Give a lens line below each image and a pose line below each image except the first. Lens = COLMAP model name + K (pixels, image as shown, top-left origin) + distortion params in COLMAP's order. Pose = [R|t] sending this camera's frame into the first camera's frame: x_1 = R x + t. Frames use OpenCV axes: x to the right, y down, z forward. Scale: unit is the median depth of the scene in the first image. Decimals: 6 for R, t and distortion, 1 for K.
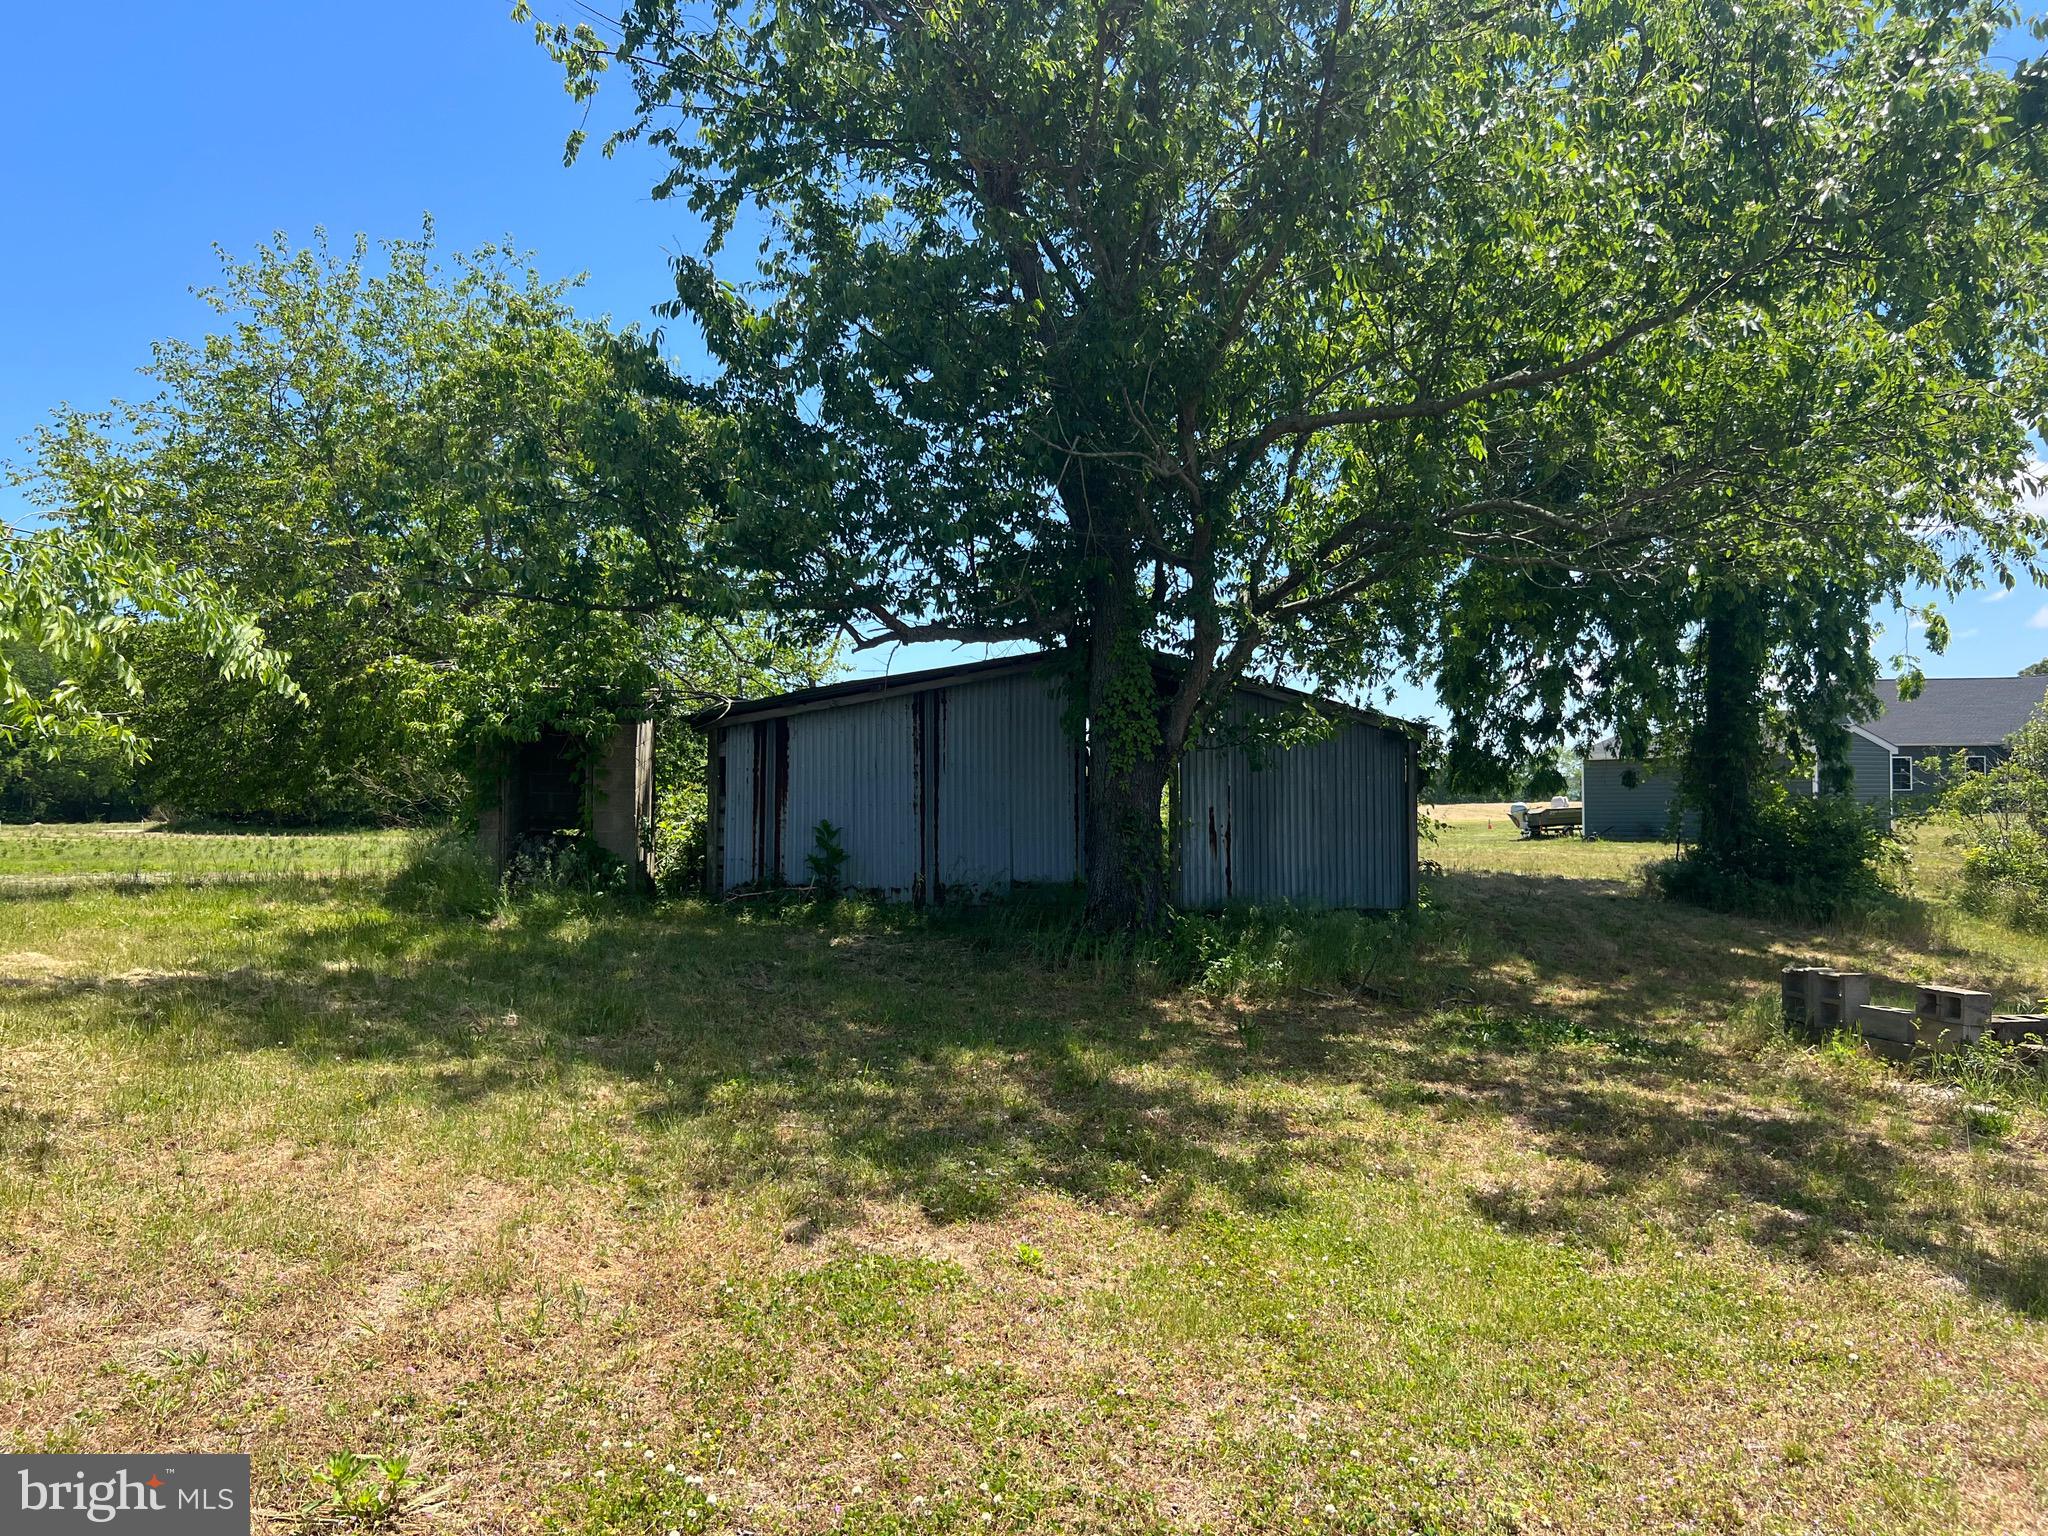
lens RADIAL K [[1543.0, 0, 1024.3], [0, 1543.0, 766.3], [0, 0, 1]] dist [0.014465, -0.008870]
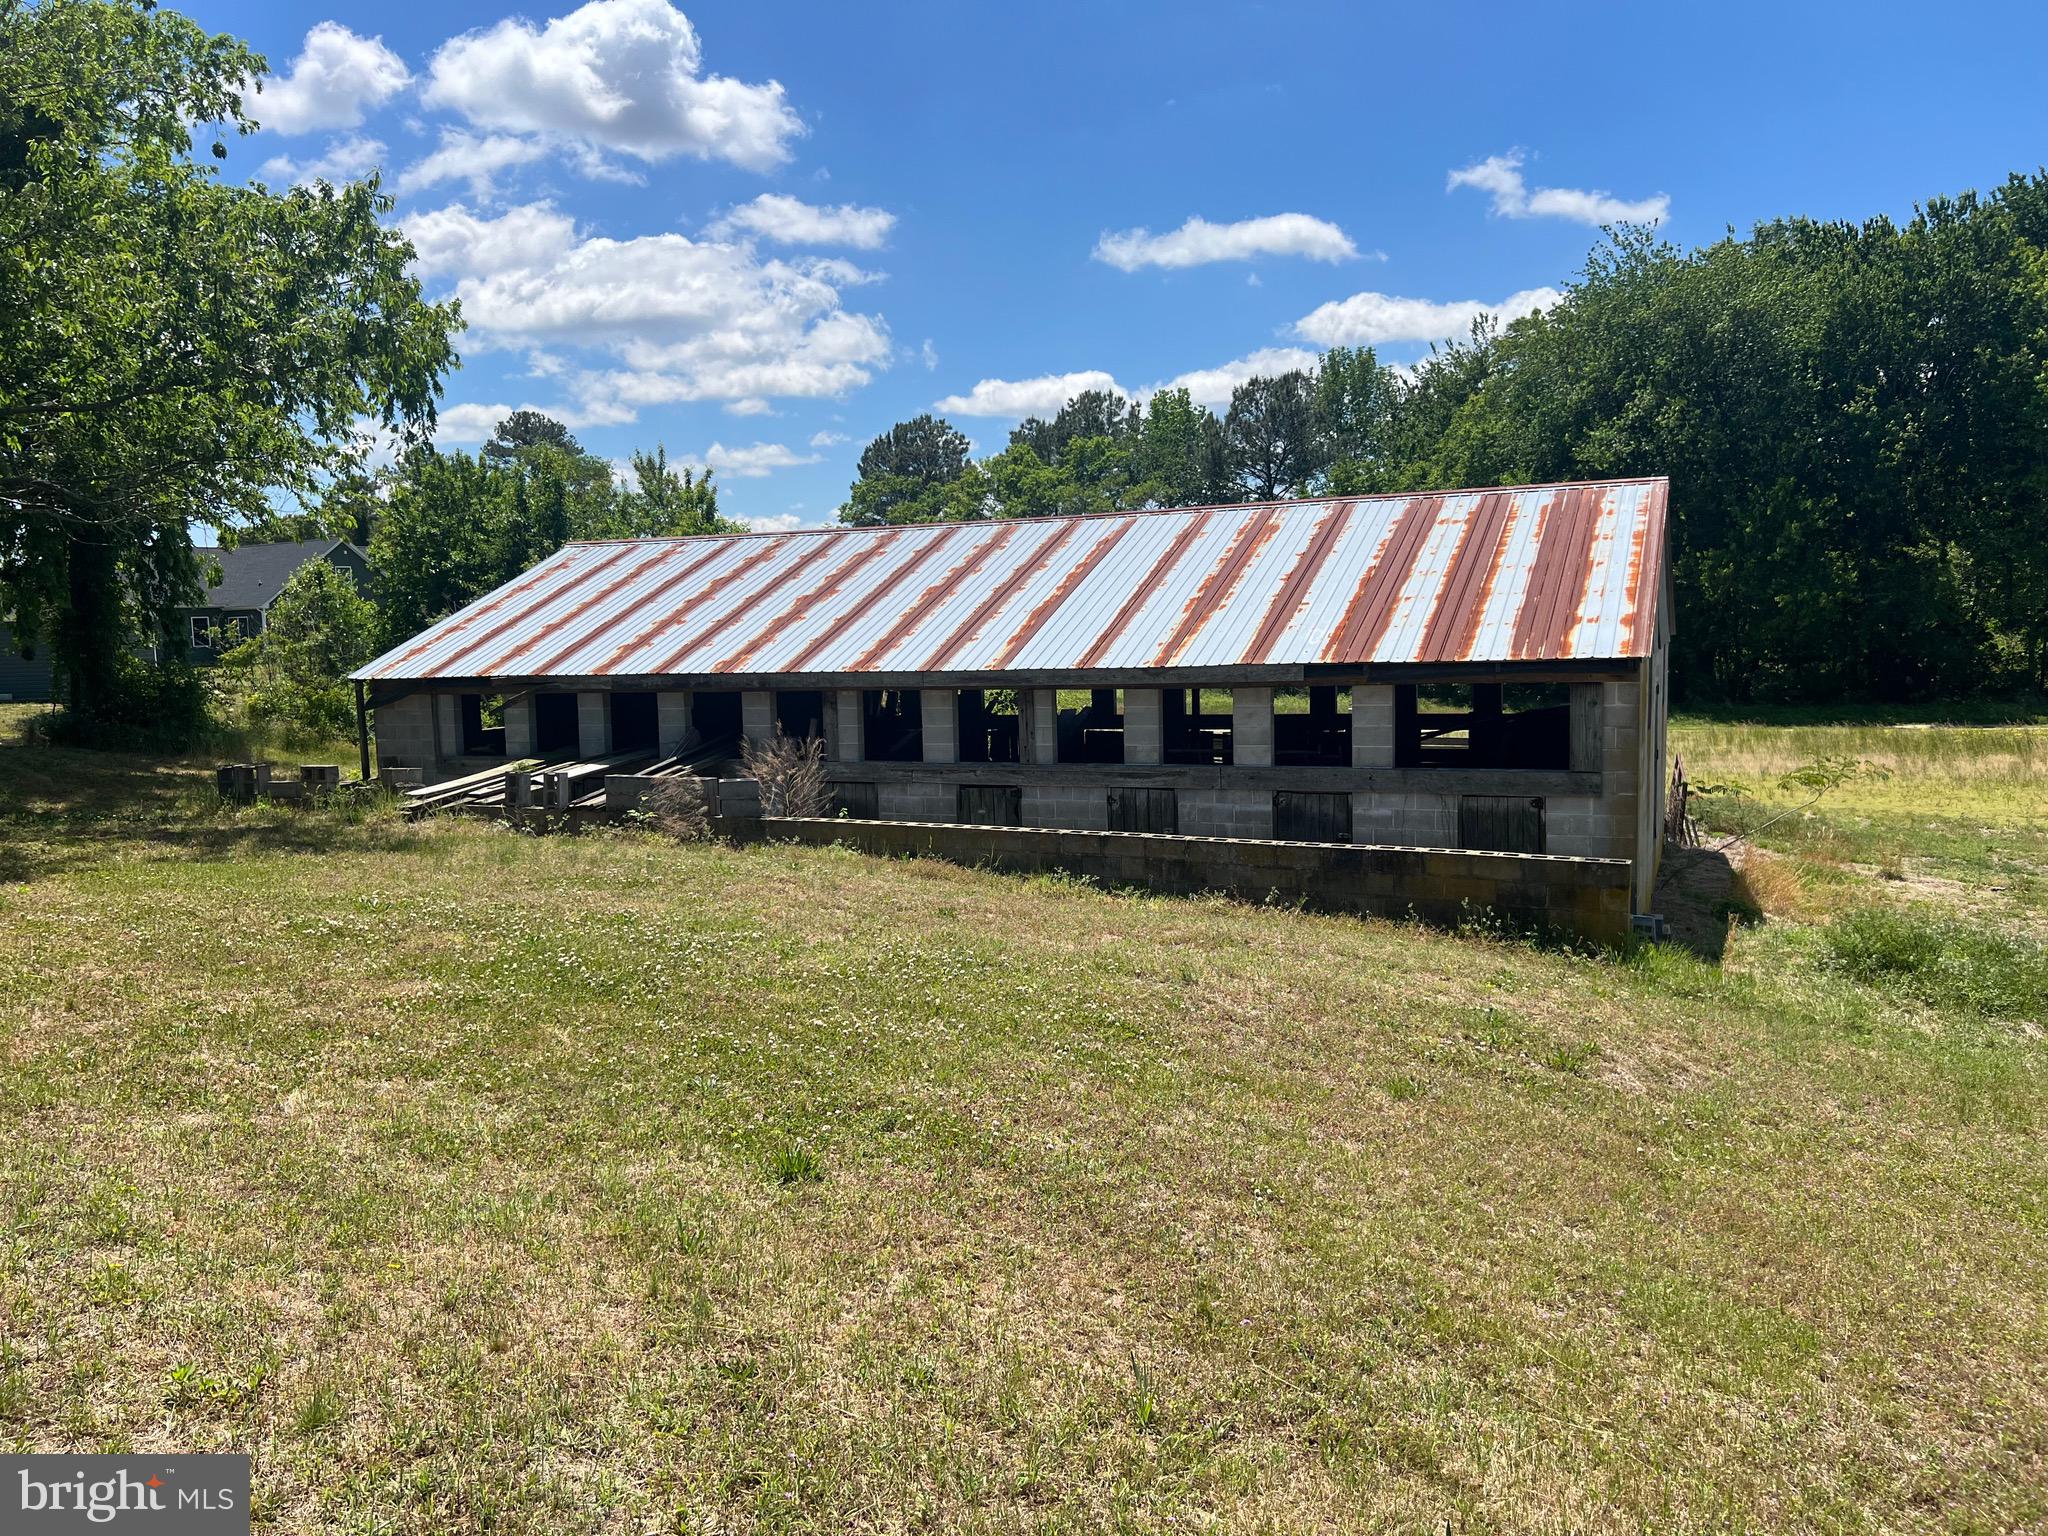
lens RADIAL K [[1543.0, 0, 1018.5], [0, 1543.0, 775.5], [0, 0, 1]] dist [0.014465, -0.008870]
pose [[0.497265, -0.086153, 0.863310, -0.266350], [-0.003764, 0.994834, 0.101447, -0.019756], [-0.867590, -0.053696, 0.494372, -0.300310]]
